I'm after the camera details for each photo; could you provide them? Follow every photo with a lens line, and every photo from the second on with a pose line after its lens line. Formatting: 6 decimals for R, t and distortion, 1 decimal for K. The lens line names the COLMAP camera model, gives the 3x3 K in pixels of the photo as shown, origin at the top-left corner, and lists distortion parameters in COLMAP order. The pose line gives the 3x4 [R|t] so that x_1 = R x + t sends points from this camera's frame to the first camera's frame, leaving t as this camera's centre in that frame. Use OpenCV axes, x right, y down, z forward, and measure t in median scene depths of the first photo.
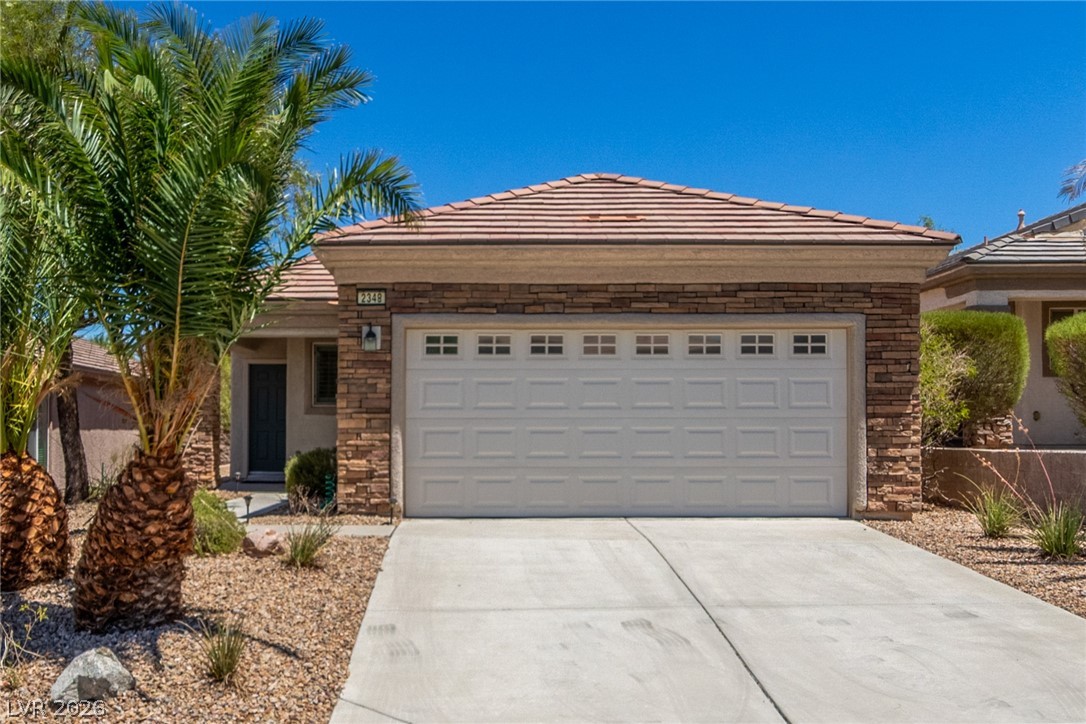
lens RADIAL K [[492.9, 0, 542.8], [0, 492.9, 411.3], [0, 0, 1]] dist [0.002757, 0.000379]
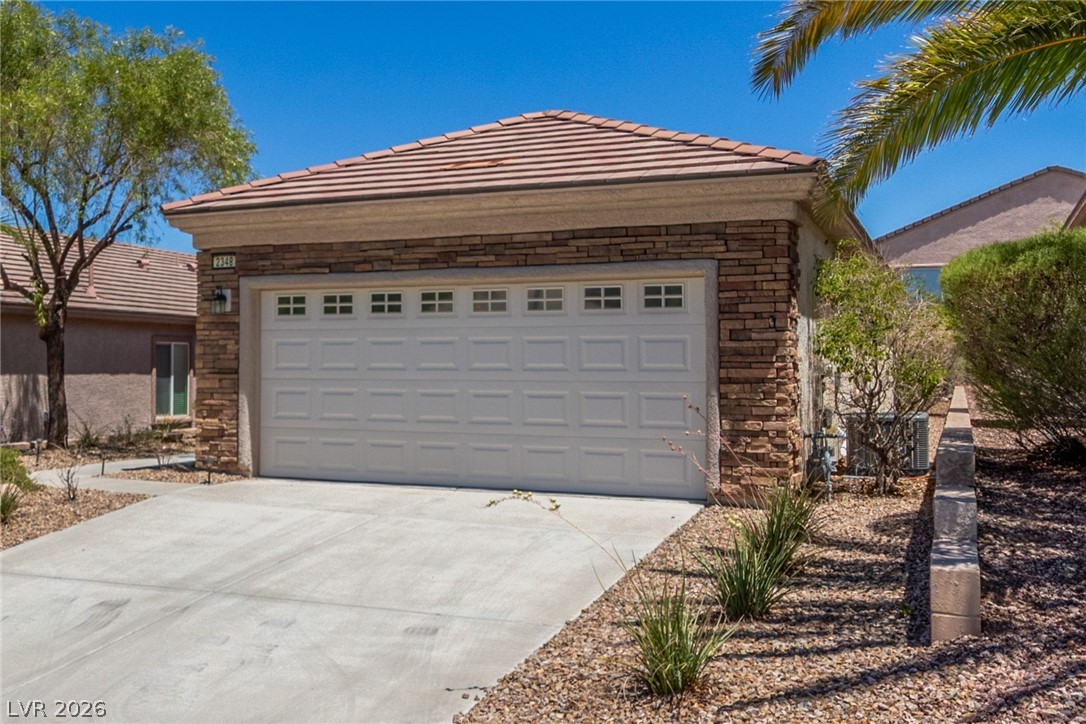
lens RADIAL K [[514.3, 0, 548.3], [0, 514.3, 360.4], [0, 0, 1]] dist [0.003147, 0.000934]
pose [[0.979246, 0.001510, -0.202670, 0.544463], [-0.003990, 0.999922, -0.011833, -0.013798], [0.202636, 0.012396, 0.979176, 0.086108]]
